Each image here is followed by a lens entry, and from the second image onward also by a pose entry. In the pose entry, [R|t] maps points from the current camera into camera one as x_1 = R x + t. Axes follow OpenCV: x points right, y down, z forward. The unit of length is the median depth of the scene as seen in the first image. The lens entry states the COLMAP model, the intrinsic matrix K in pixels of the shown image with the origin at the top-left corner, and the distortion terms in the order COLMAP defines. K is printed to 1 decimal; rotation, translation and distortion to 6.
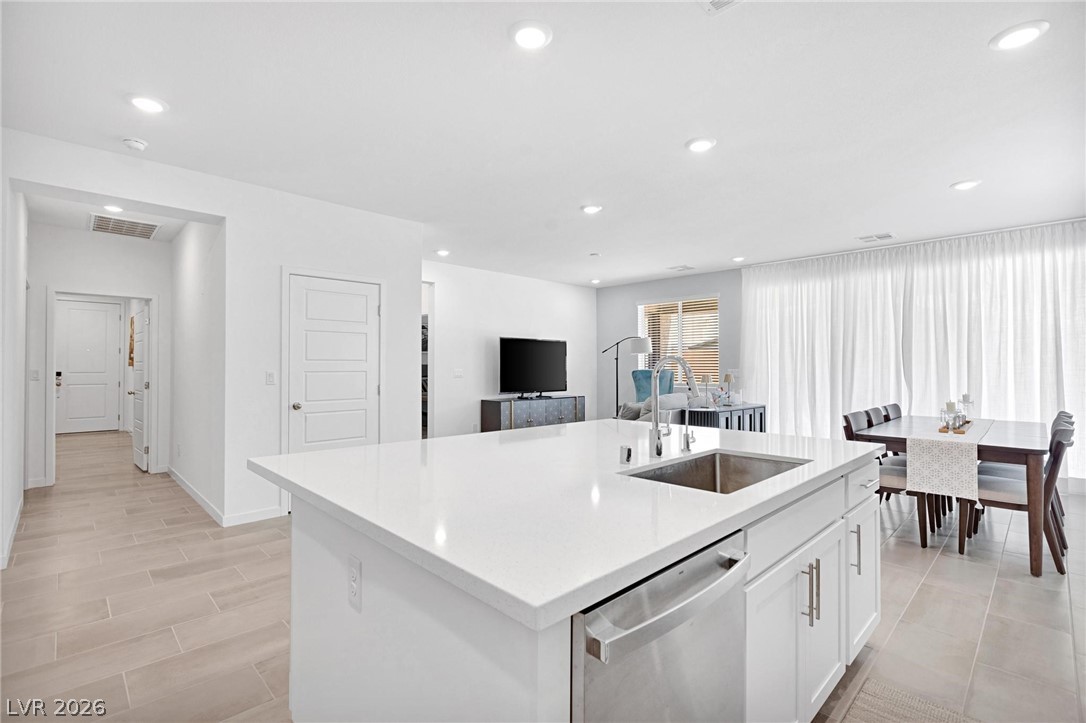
lens RADIAL K [[503.7, 0, 540.9], [0, 503.7, 360.1], [0, 0, 1]] dist [-0.011486, 0.000137]
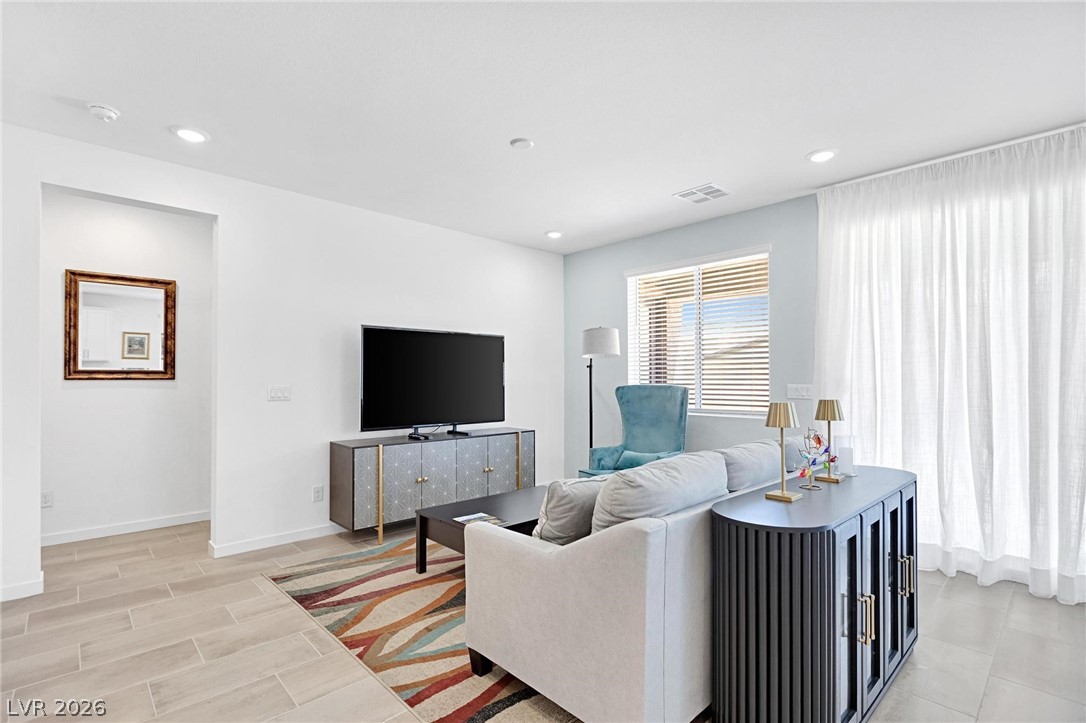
lens RADIAL K [[503.7, 0, 549.8], [0, 503.7, 377.4], [0, 0, 1]] dist [-0.011486, 0.000137]
pose [[0.999969, -0.002776, -0.007403, 0.112877], [0.002830, 0.999970, 0.007214, 0.005937], [0.007383, -0.007235, 0.999947, 0.432855]]
